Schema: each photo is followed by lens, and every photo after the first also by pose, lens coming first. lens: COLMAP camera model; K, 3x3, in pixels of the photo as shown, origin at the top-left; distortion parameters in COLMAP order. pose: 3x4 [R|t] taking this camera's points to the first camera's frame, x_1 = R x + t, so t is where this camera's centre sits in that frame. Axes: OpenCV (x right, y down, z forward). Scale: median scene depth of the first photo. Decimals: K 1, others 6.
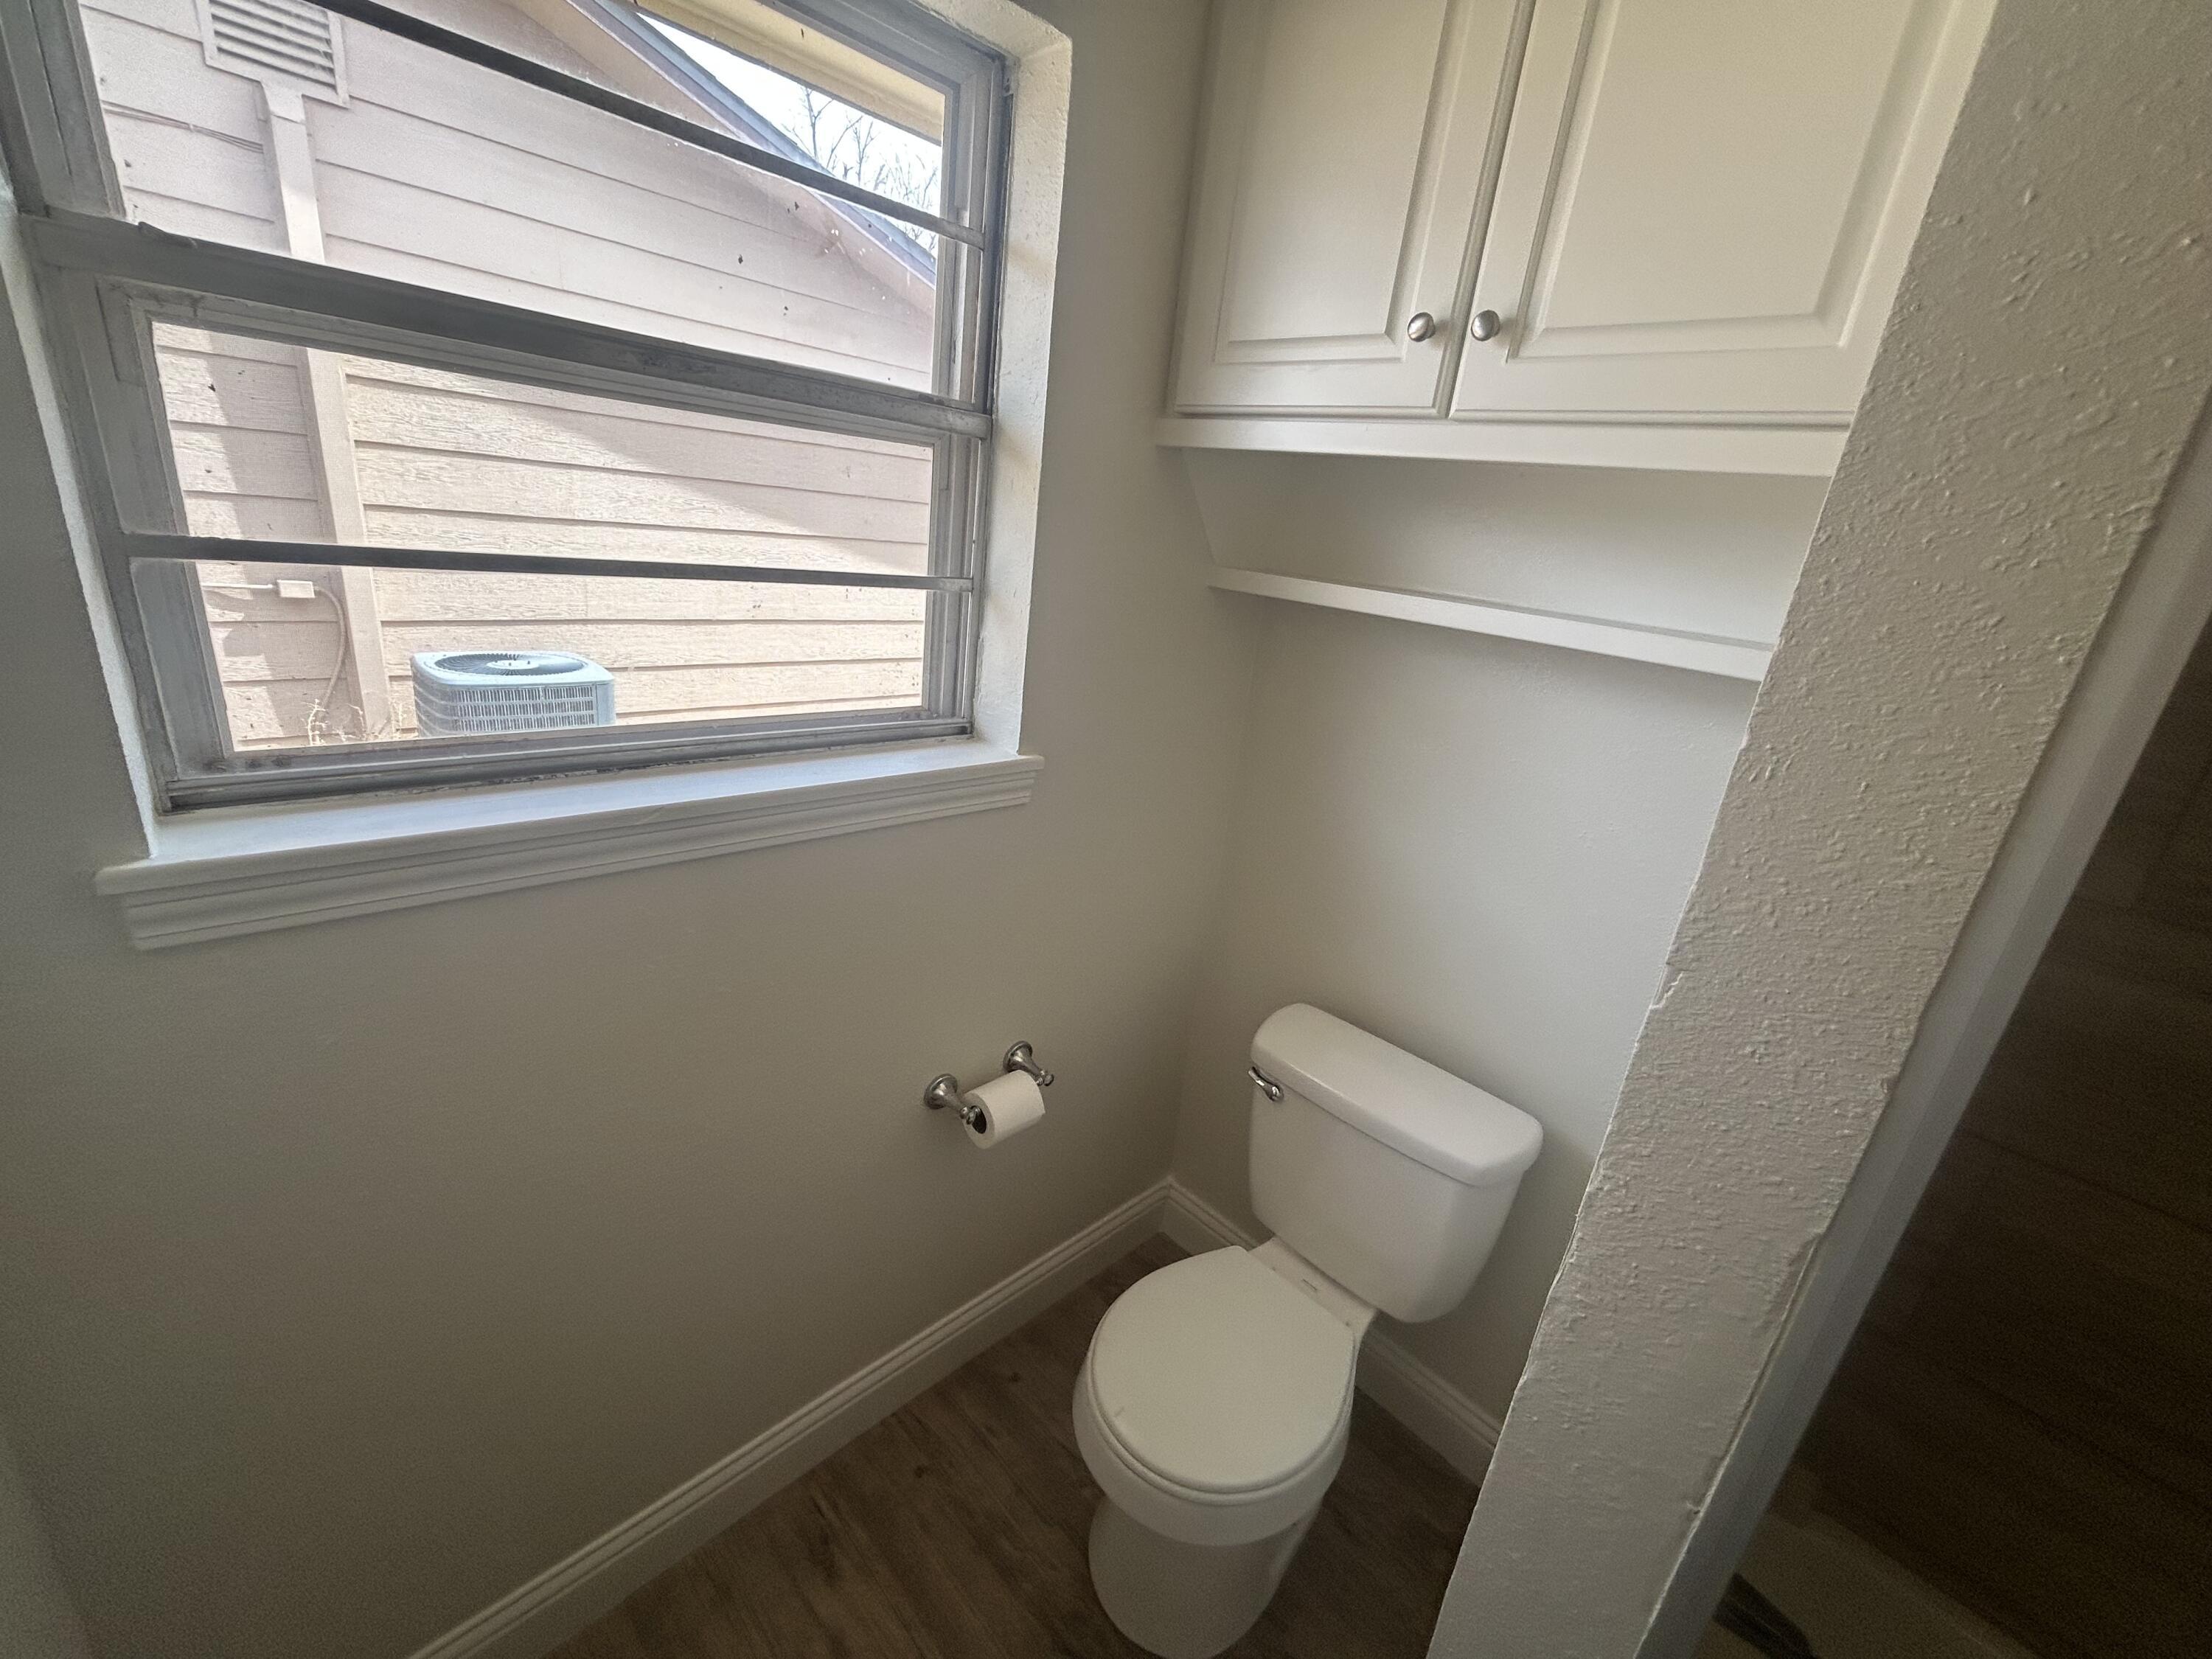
lens RADIAL K [[898.1, 0, 1108.5], [0, 898.1, 827.7], [0, 0, 1]] dist [-0.010329, 0.006870]
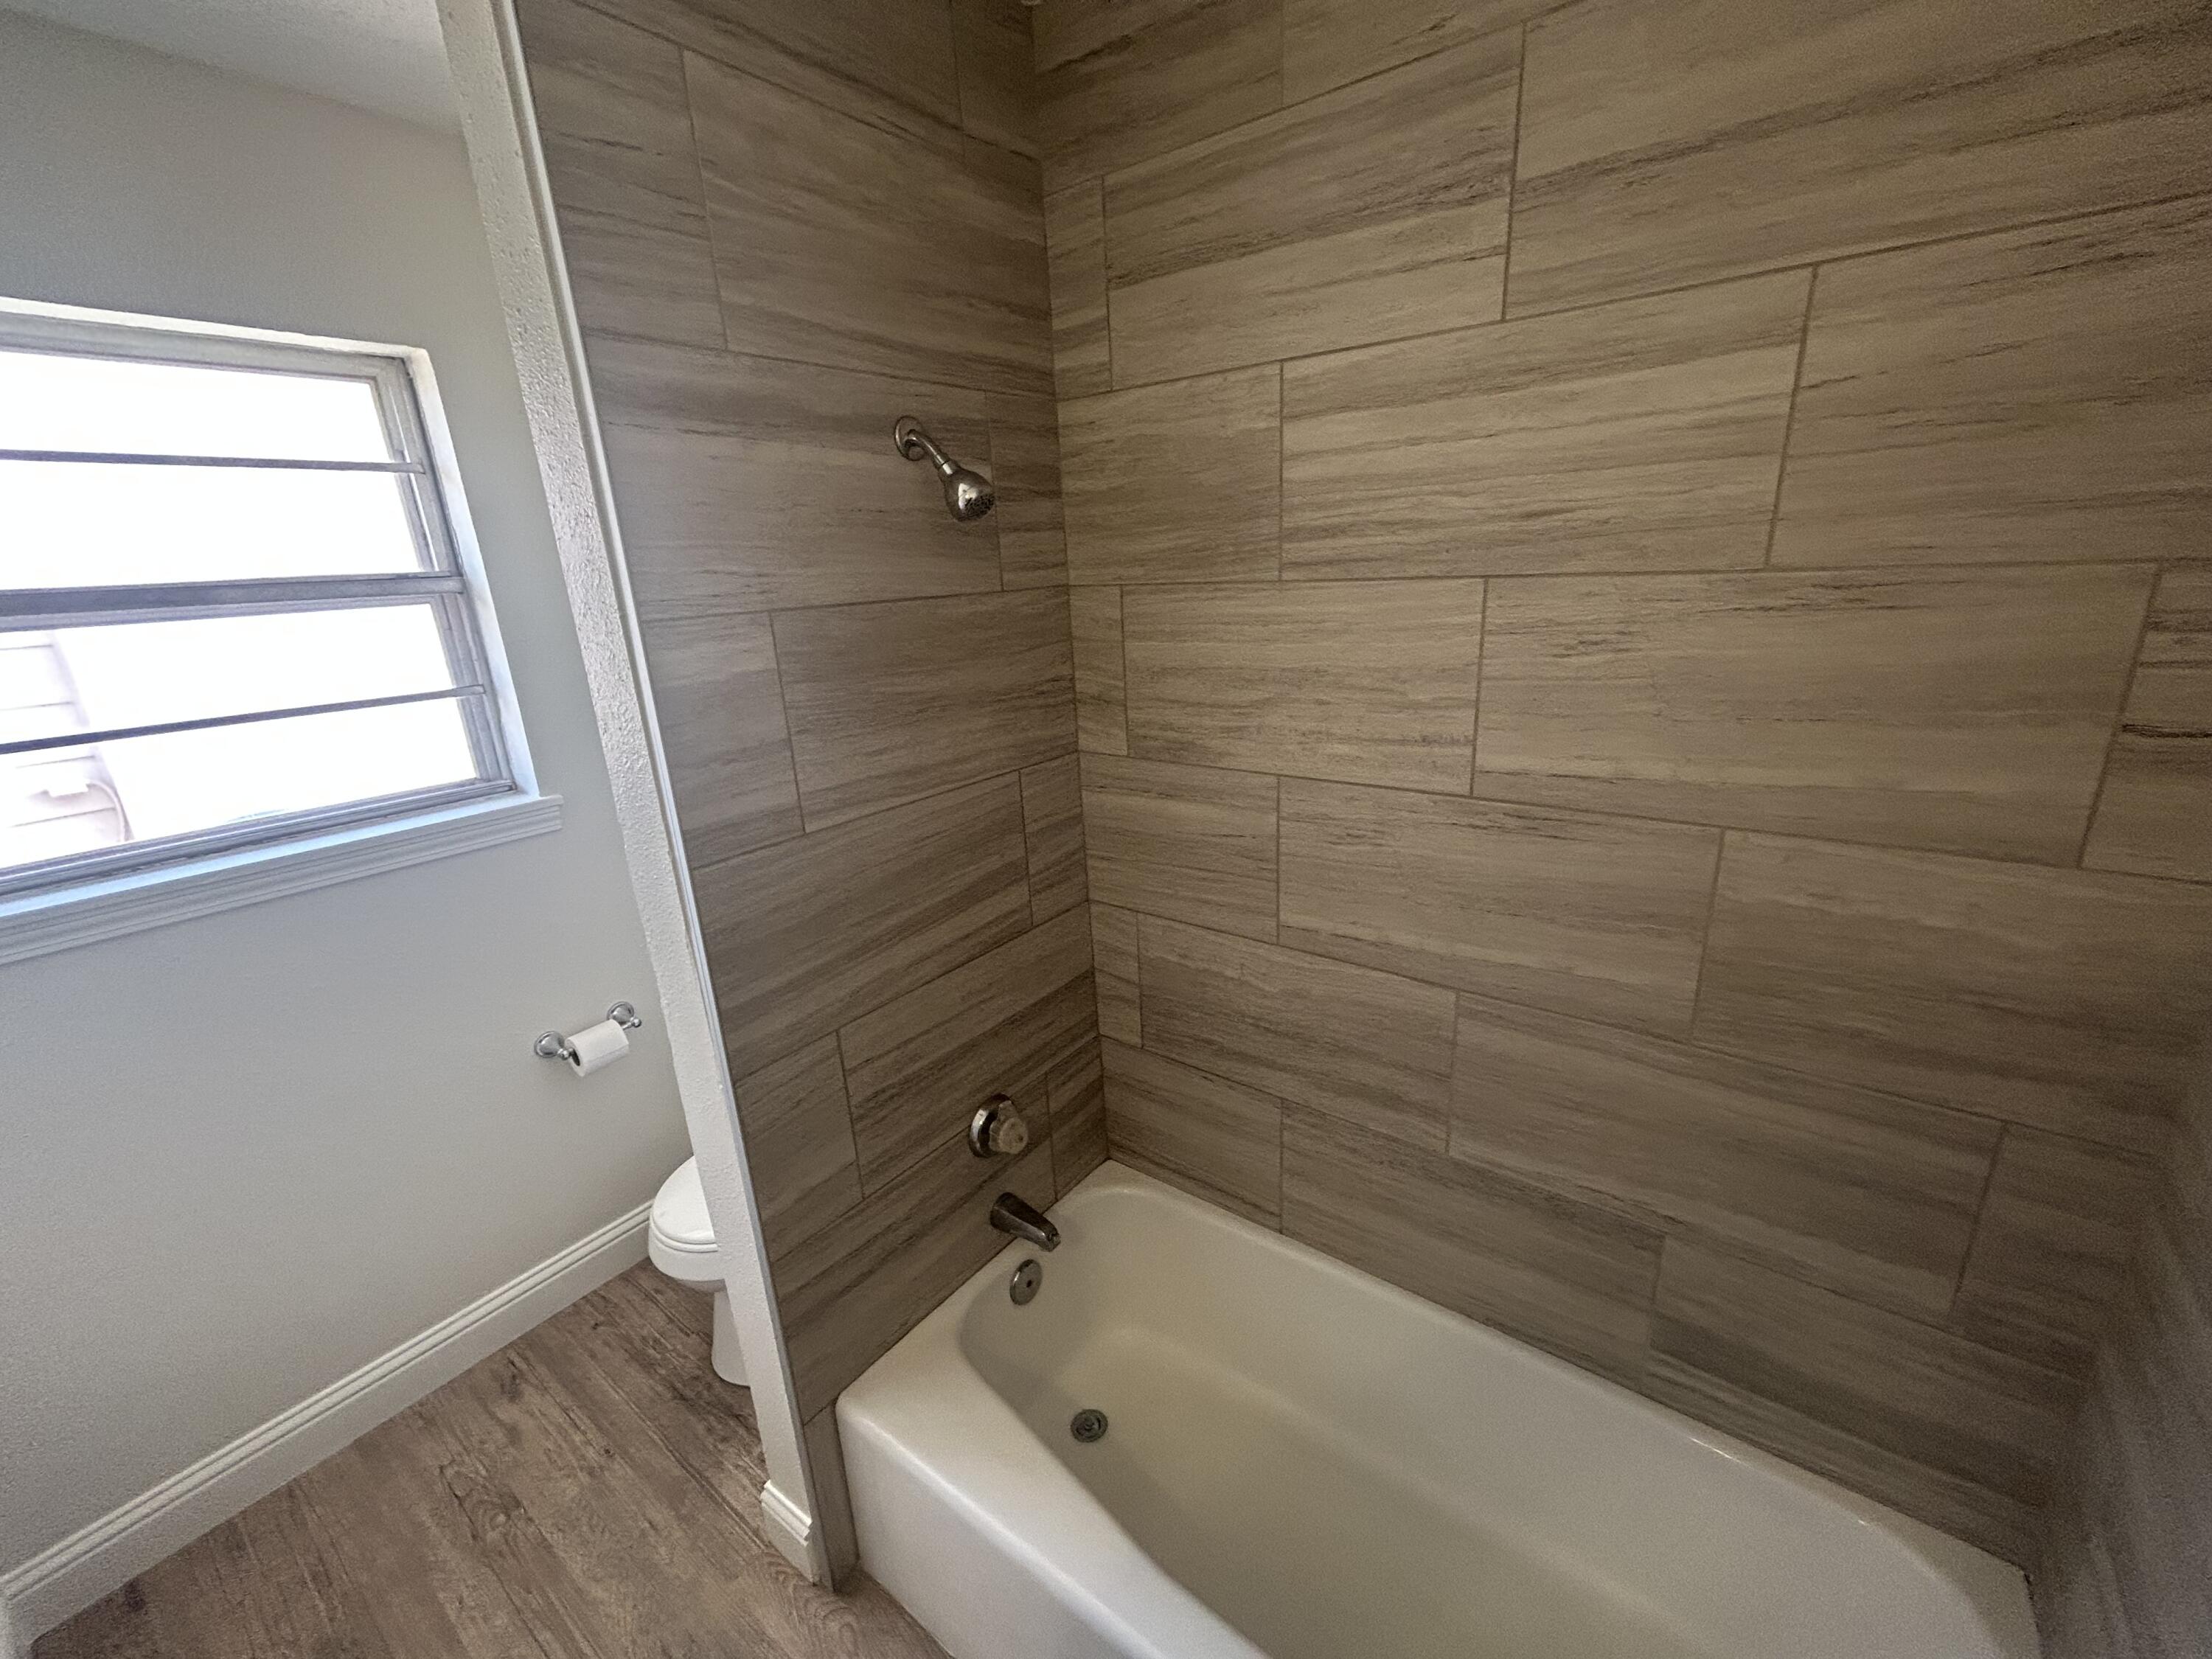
lens RADIAL K [[898.1, 0, 1108.5], [0, 898.1, 827.7], [0, 0, 1]] dist [-0.010329, 0.006870]
pose [[0.976508, -0.195049, 0.091585, 0.627344], [0.197665, 0.980059, -0.020323, 0.171058], [-0.085795, 0.037949, 0.995590, -0.495837]]
